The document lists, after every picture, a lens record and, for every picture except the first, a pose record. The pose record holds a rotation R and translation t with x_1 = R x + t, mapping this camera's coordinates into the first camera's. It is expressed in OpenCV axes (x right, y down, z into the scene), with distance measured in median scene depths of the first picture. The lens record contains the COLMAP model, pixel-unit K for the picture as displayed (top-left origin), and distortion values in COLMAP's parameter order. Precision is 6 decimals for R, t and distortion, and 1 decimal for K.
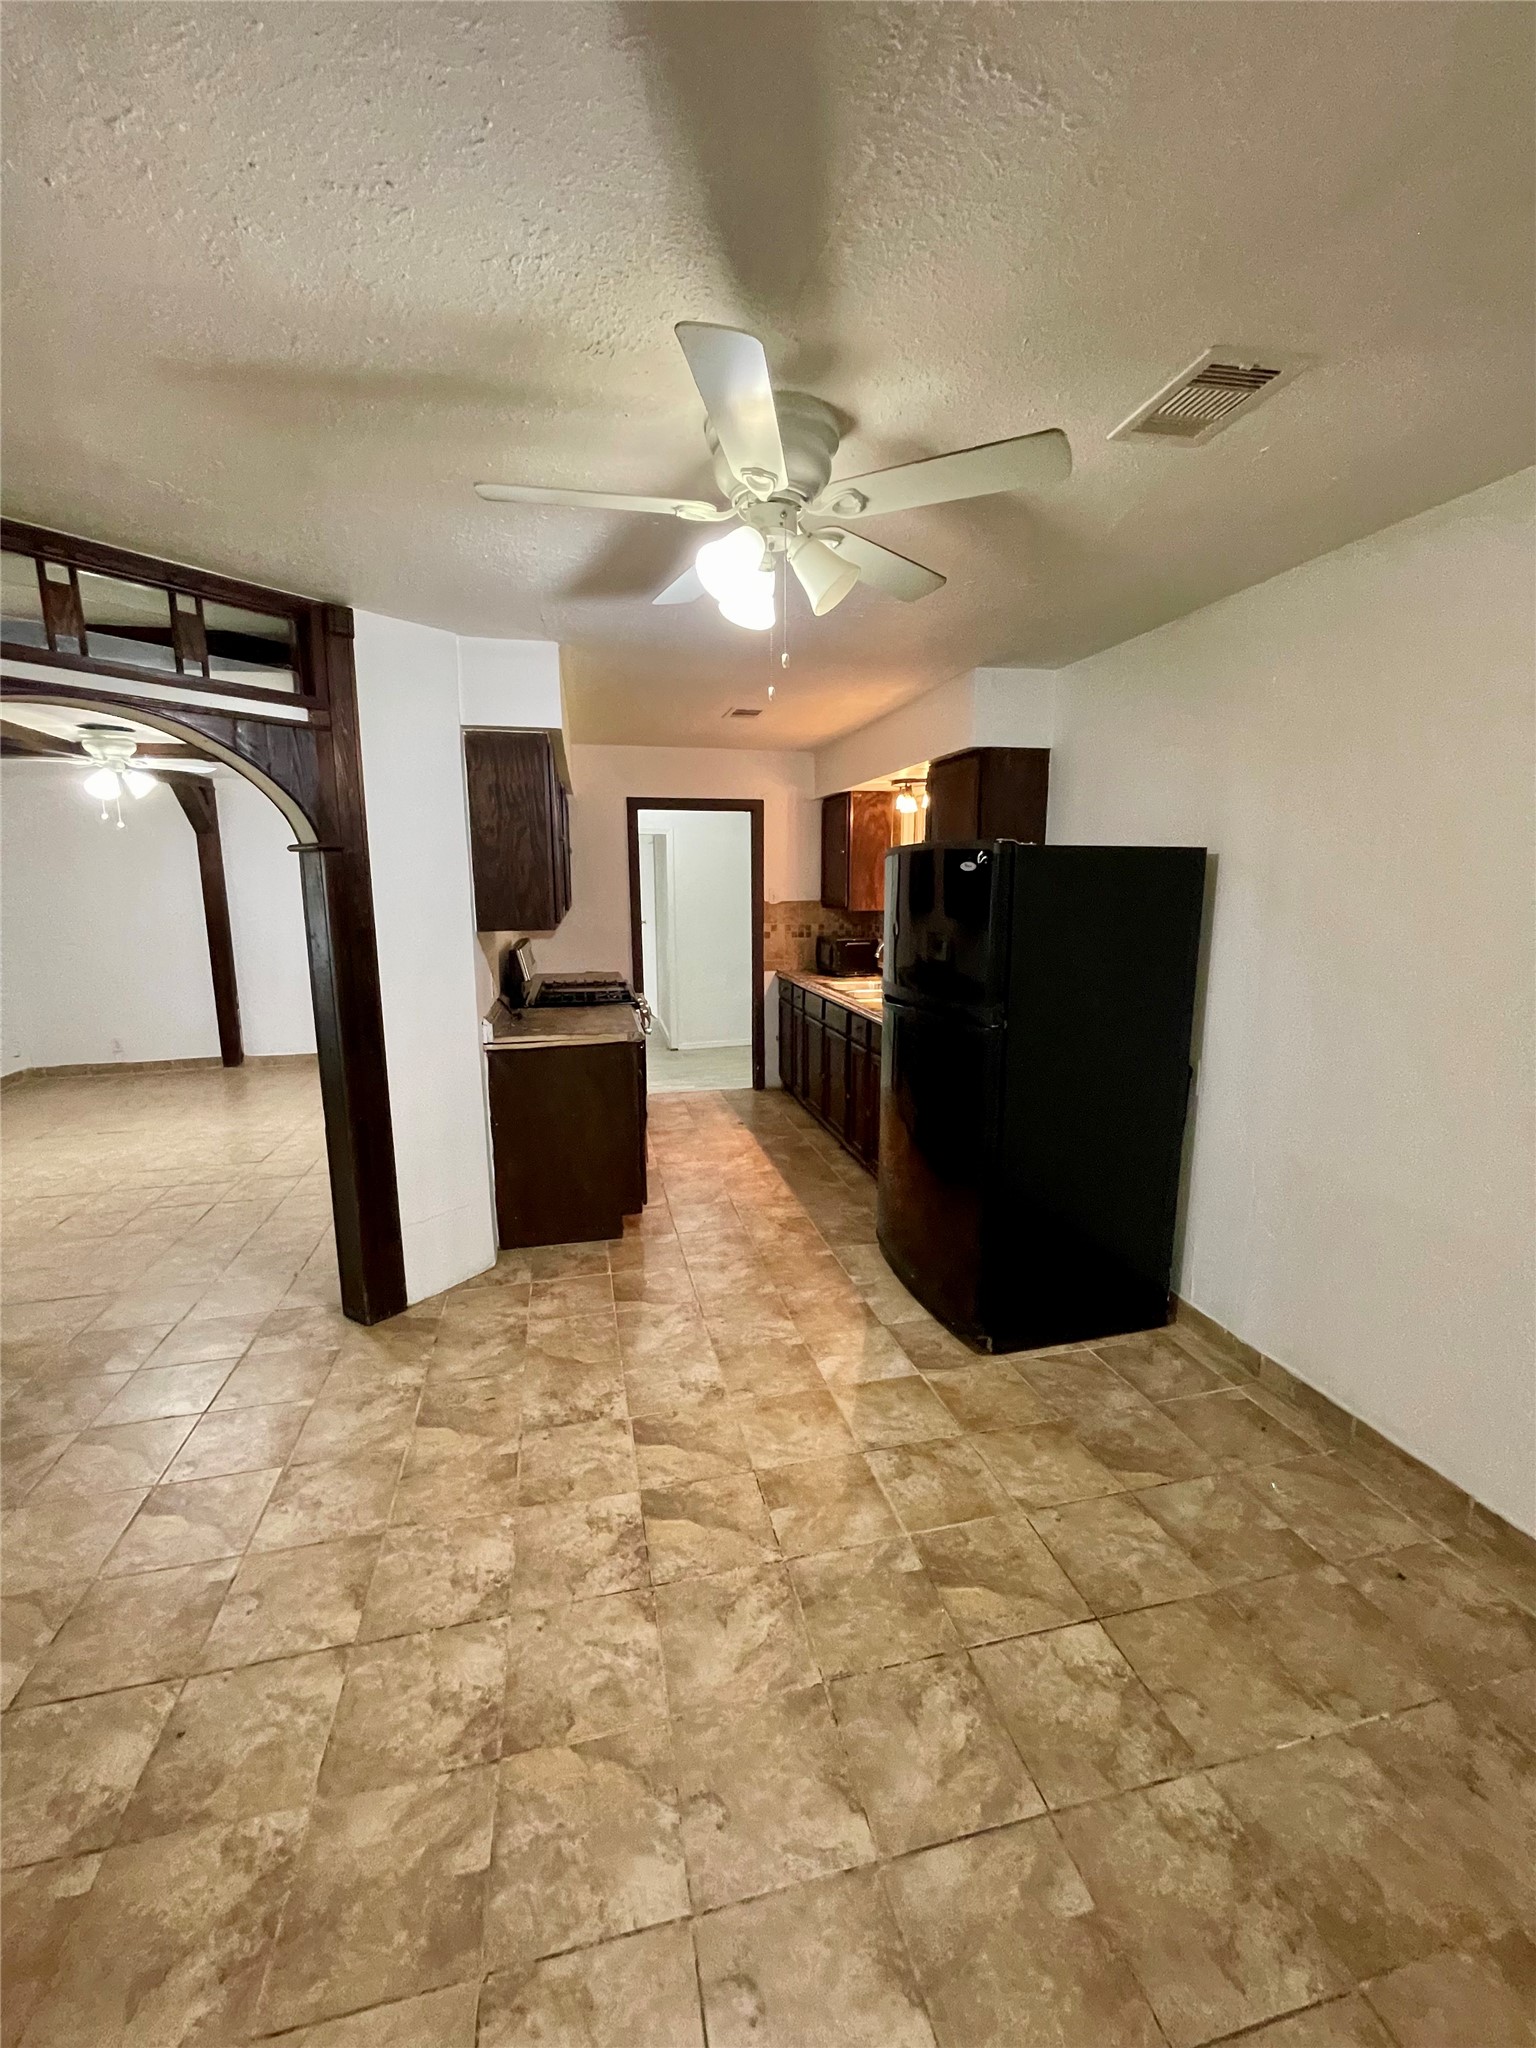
lens RADIAL K [[833.5, 0, 771.6], [0, 833.5, 1014.8], [0, 0, 1]] dist [-0.002362, 0.000803]
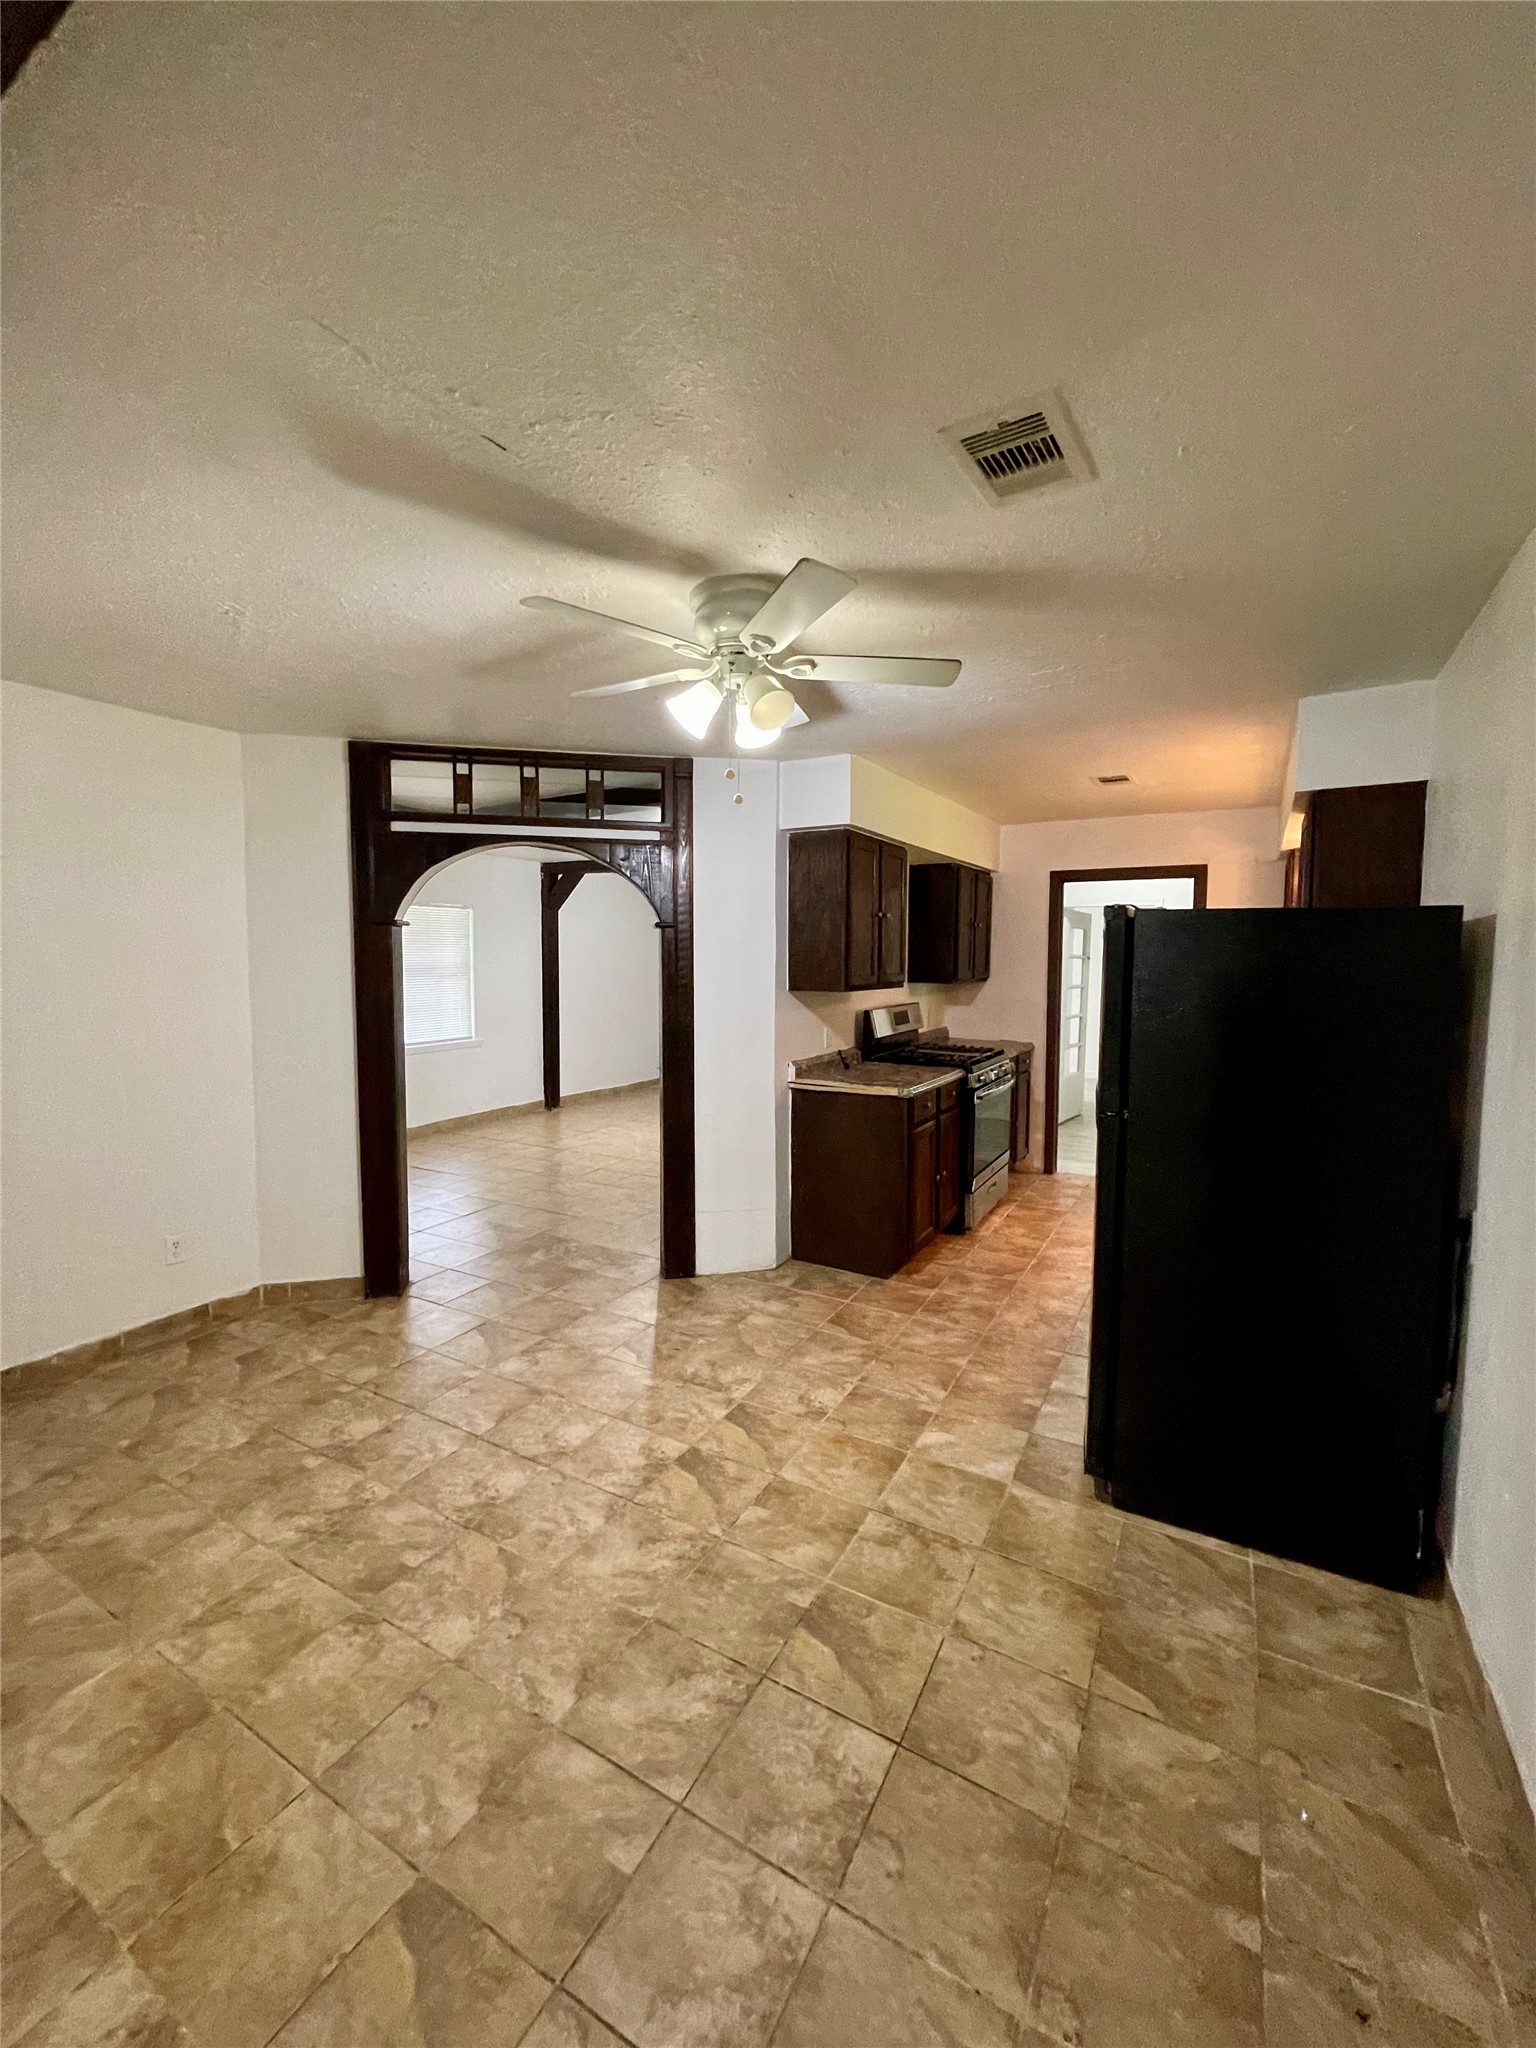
lens RADIAL K [[833.5, 0, 760.8], [0, 833.5, 1014.9], [0, 0, 1]] dist [-0.002362, 0.000803]
pose [[0.727101, 0.057065, -0.684154, 0.555482], [-0.117199, 0.992229, -0.041794, -0.009145], [0.676453, 0.110570, 0.728139, 0.091169]]
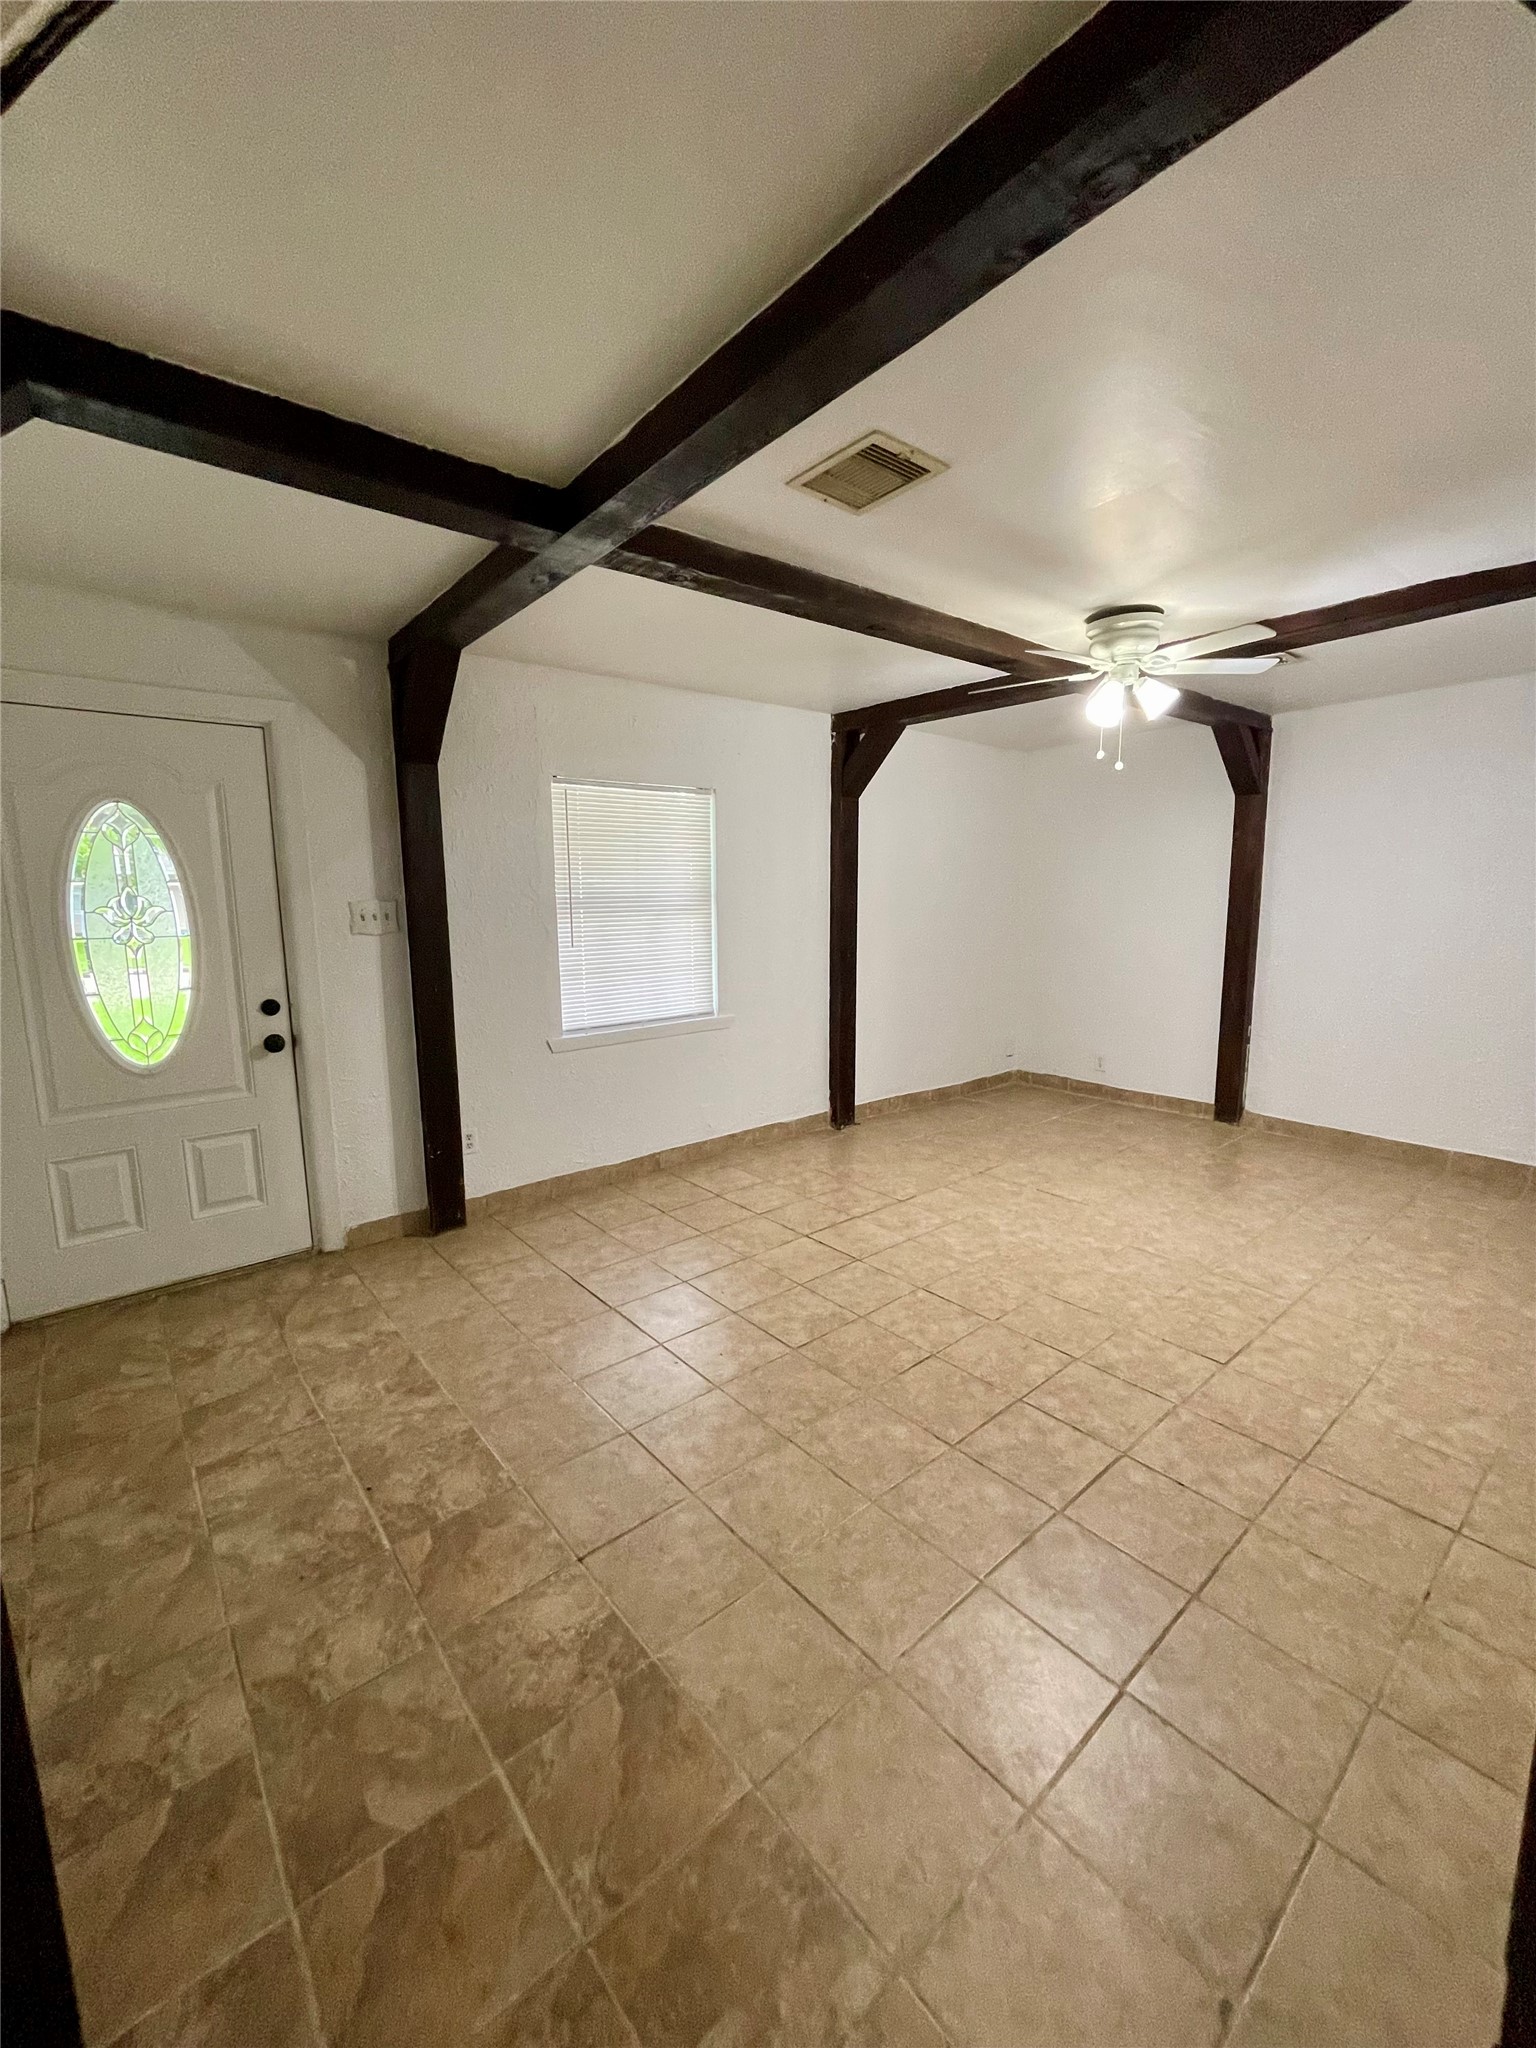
lens RADIAL K [[833.5, 0, 764.0], [0, 833.5, 1017.1], [0, 0, 1]] dist [-0.002362, 0.000803]
pose [[0.438910, 0.141438, -0.887329, -0.502183], [-0.136971, 0.986524, 0.089498, -0.092952], [0.888030, 0.082256, 0.452368, 0.799745]]
